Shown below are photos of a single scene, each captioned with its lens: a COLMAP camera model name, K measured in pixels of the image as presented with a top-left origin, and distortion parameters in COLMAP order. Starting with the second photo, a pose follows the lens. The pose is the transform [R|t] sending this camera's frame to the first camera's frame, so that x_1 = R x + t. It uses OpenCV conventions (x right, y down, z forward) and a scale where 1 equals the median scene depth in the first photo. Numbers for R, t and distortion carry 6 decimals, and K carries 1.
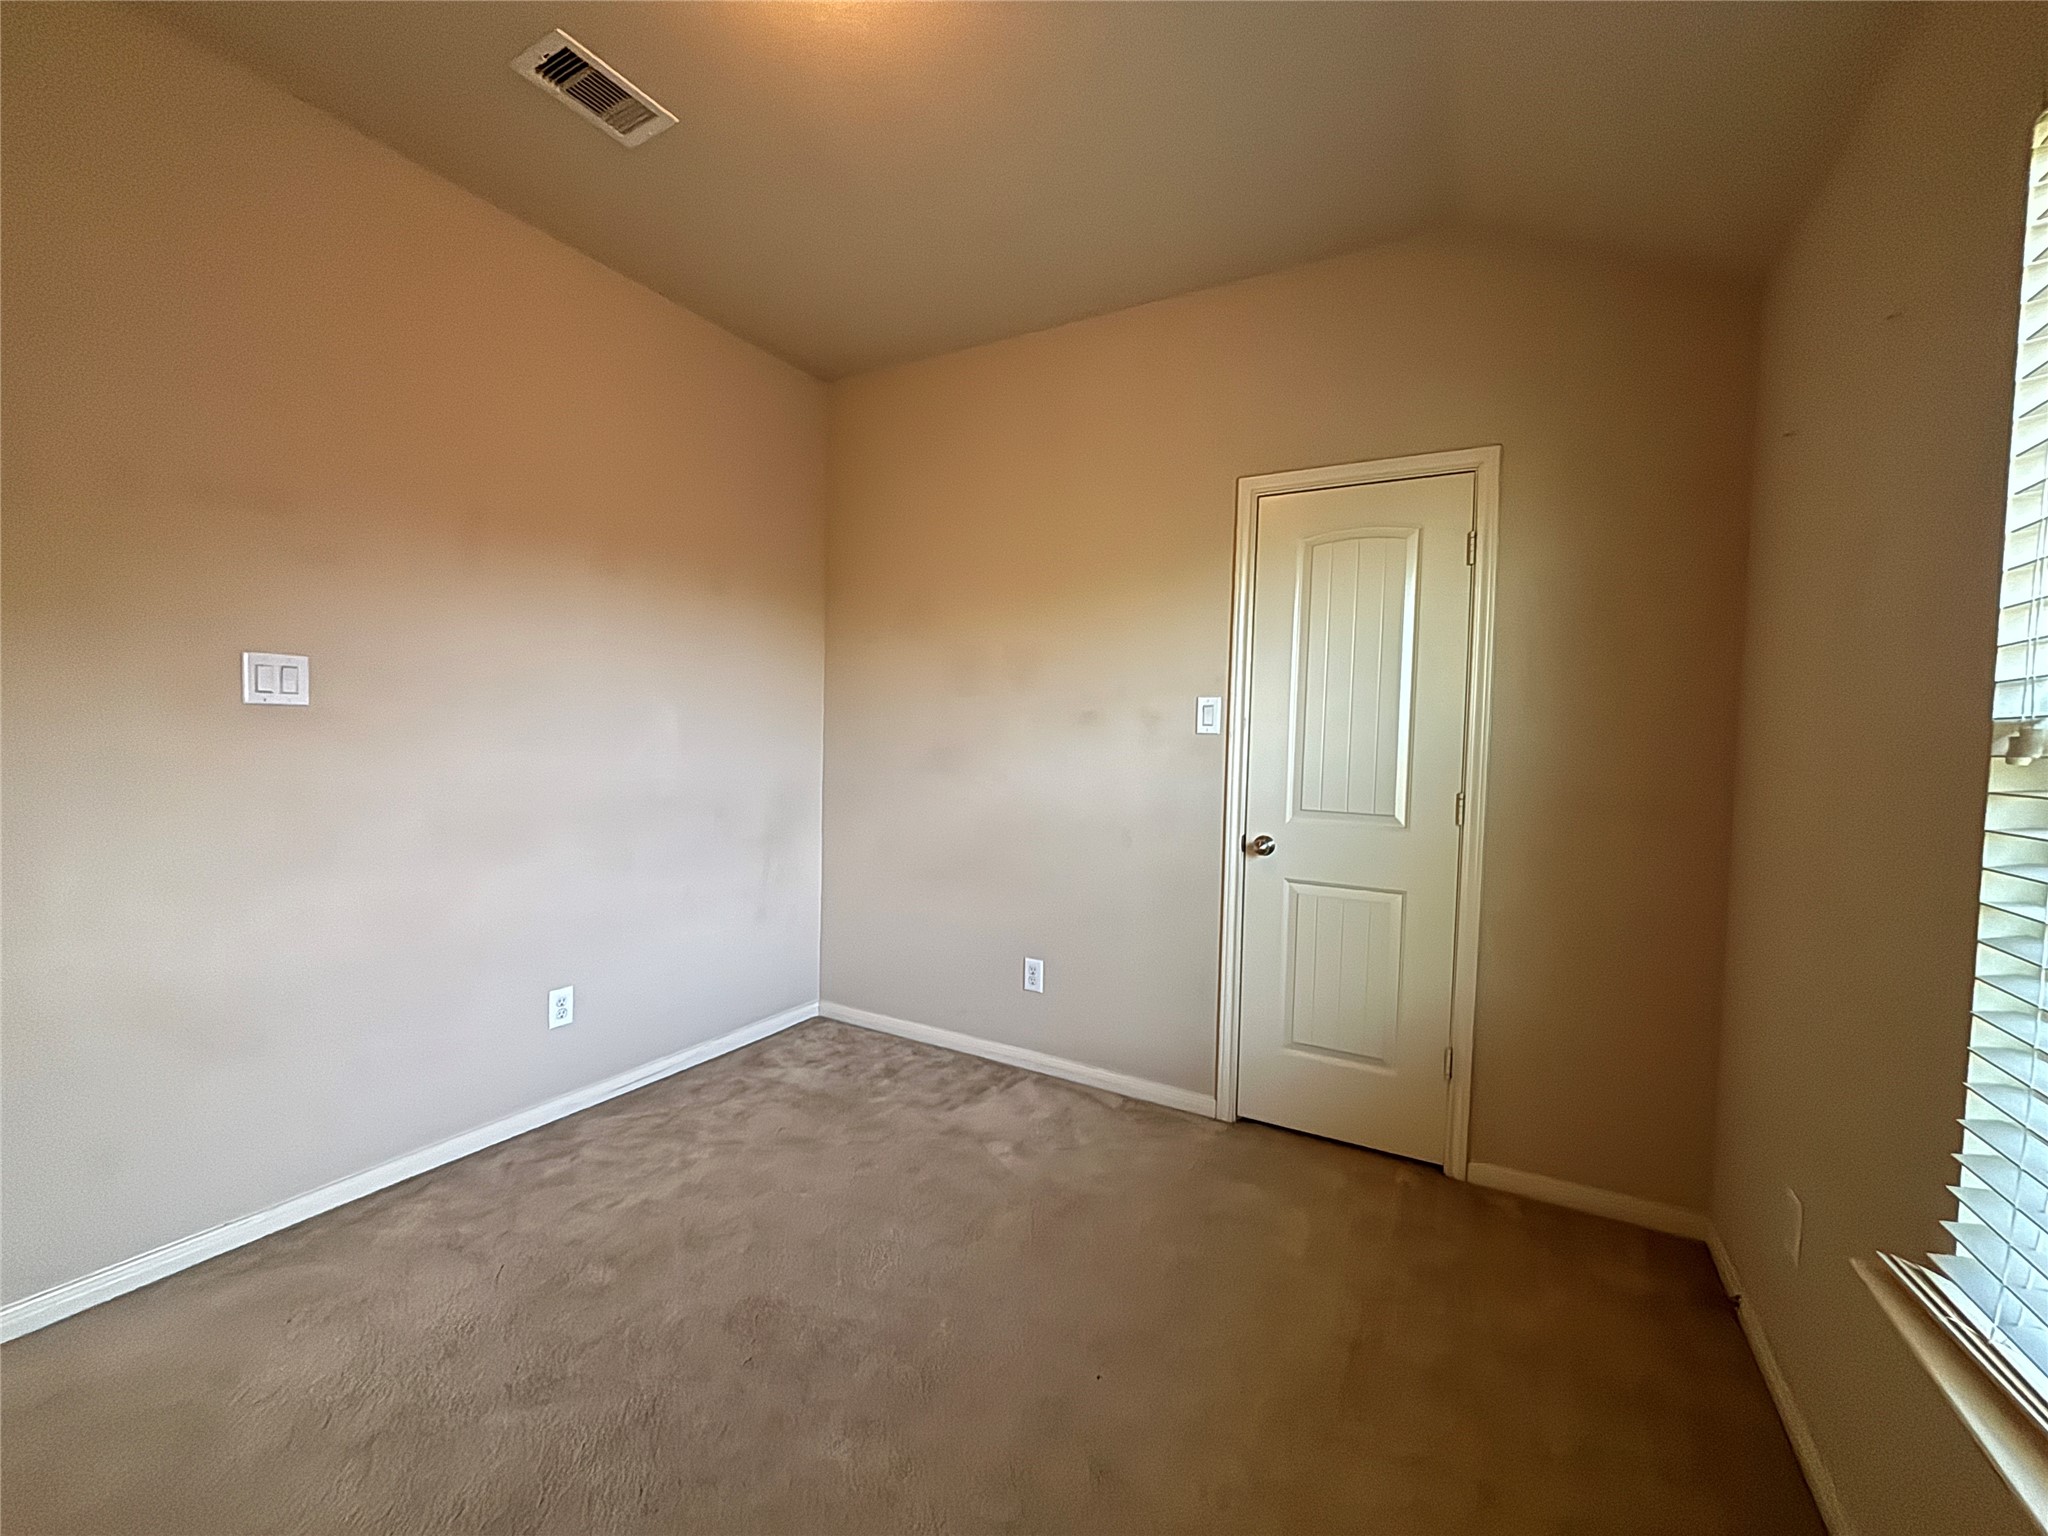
lens RADIAL K [[828.7, 0, 1005.8], [0, 828.7, 760.2], [0, 0, 1]] dist [0.002749, 0.000459]
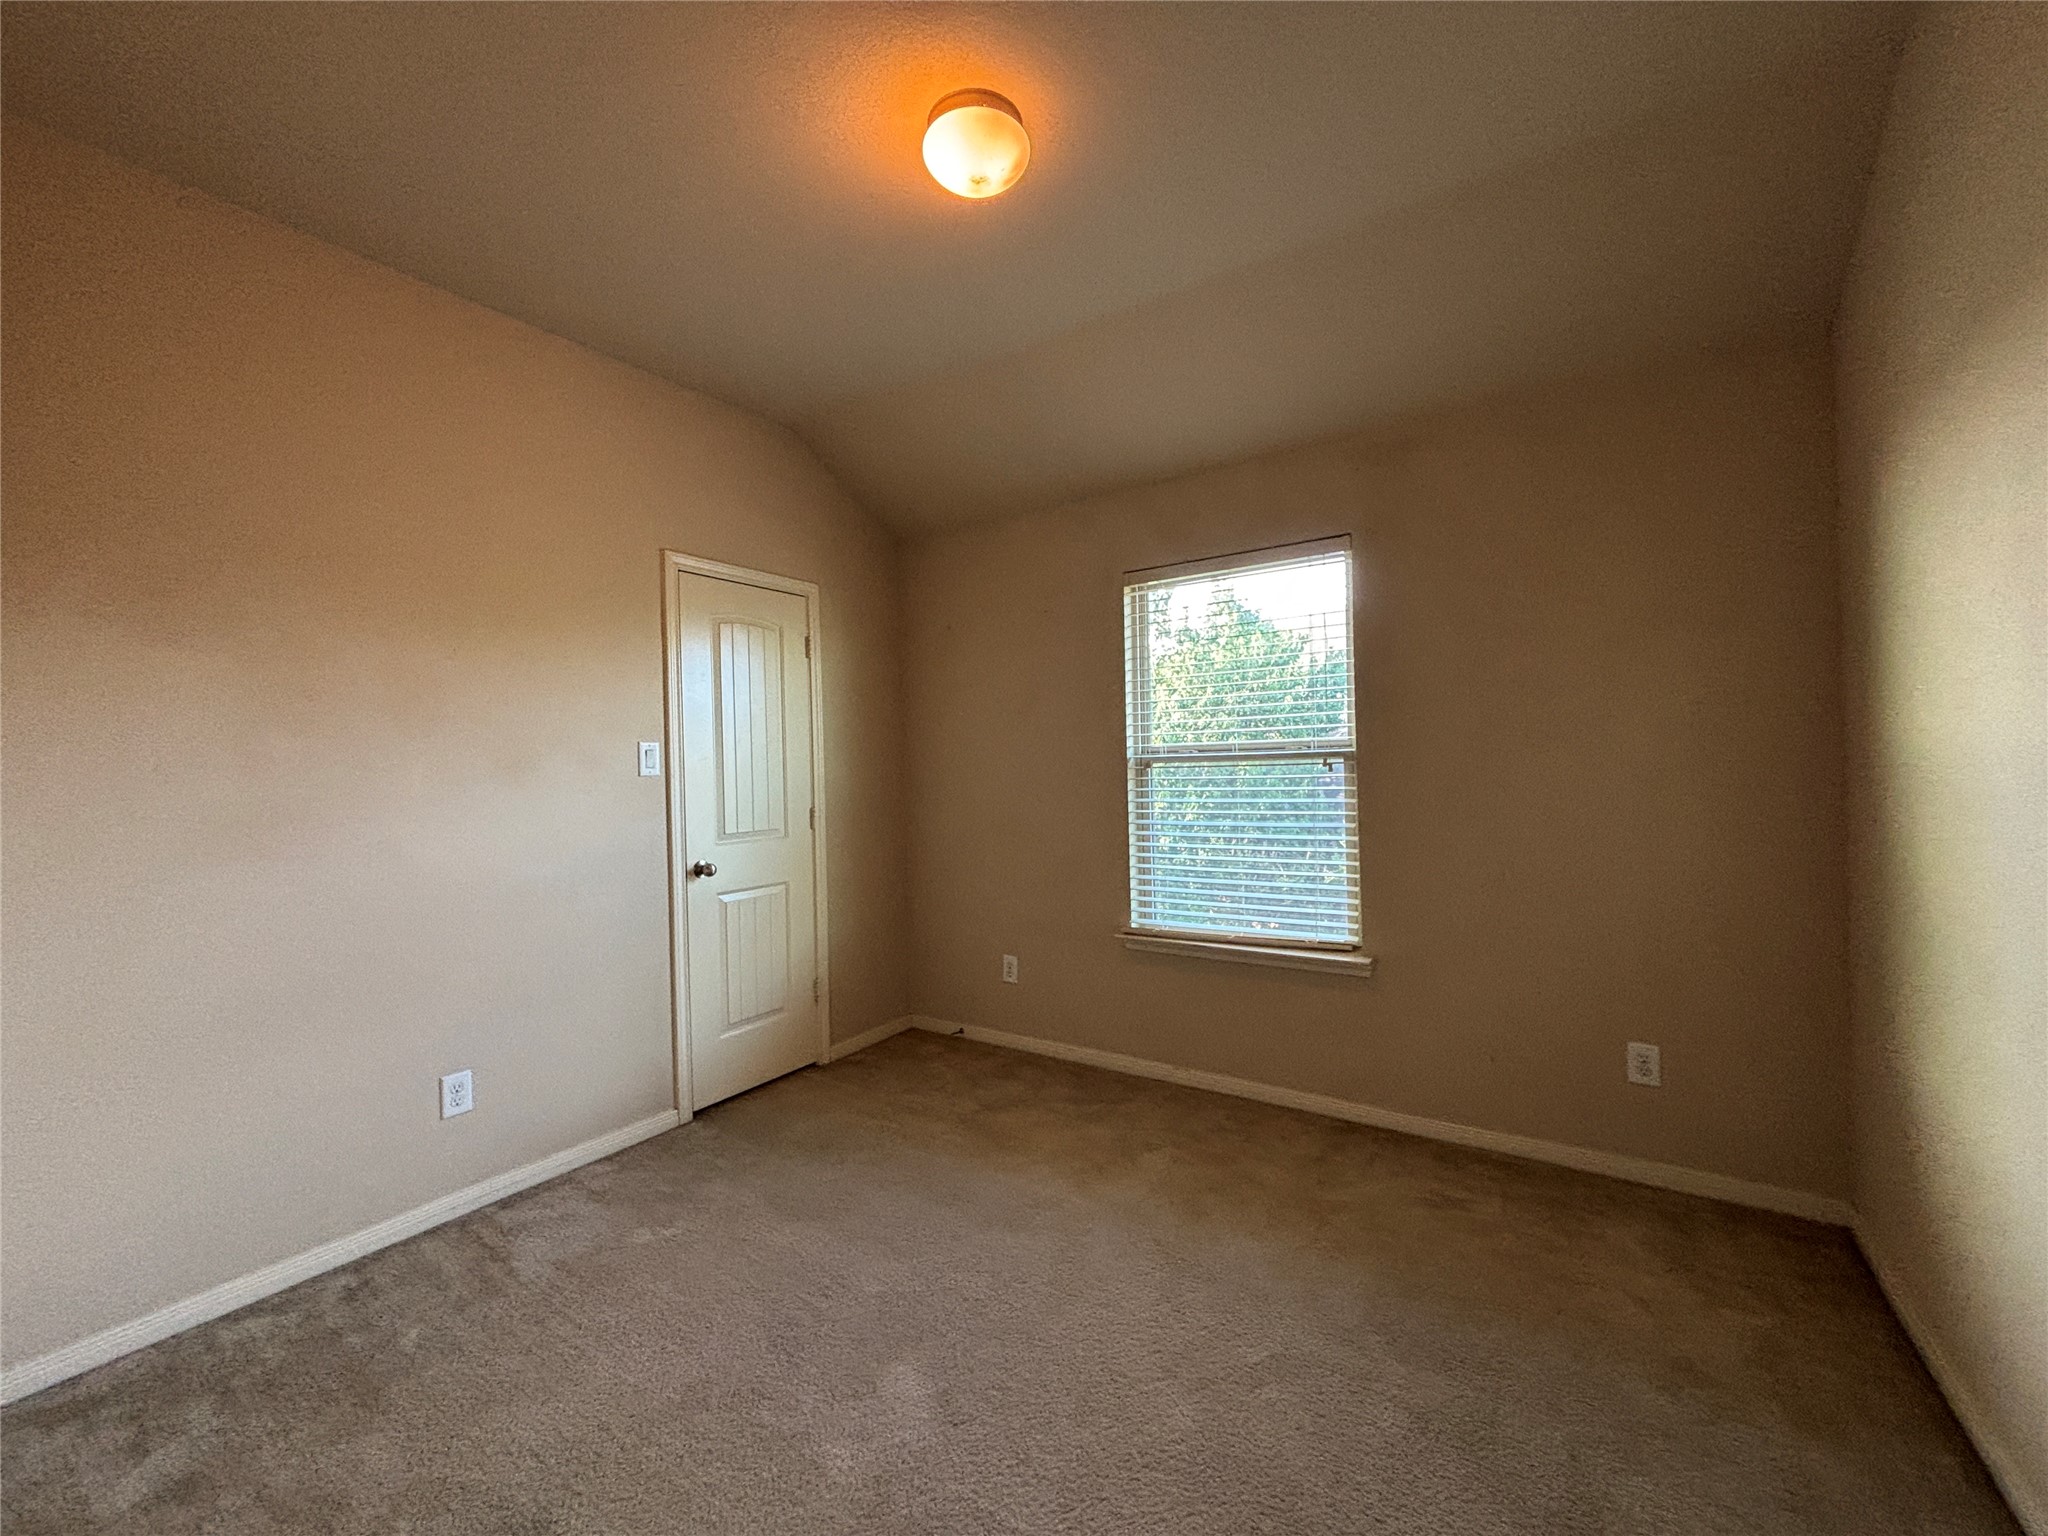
lens RADIAL K [[828.7, 0, 1025.9], [0, 828.7, 750.6], [0, 0, 1]] dist [0.002749, 0.000459]
pose [[0.056212, -0.005605, 0.998403, -0.825932], [0.058844, 0.998265, 0.002291, -0.039309], [-0.996683, 0.058621, 0.056444, 0.459881]]
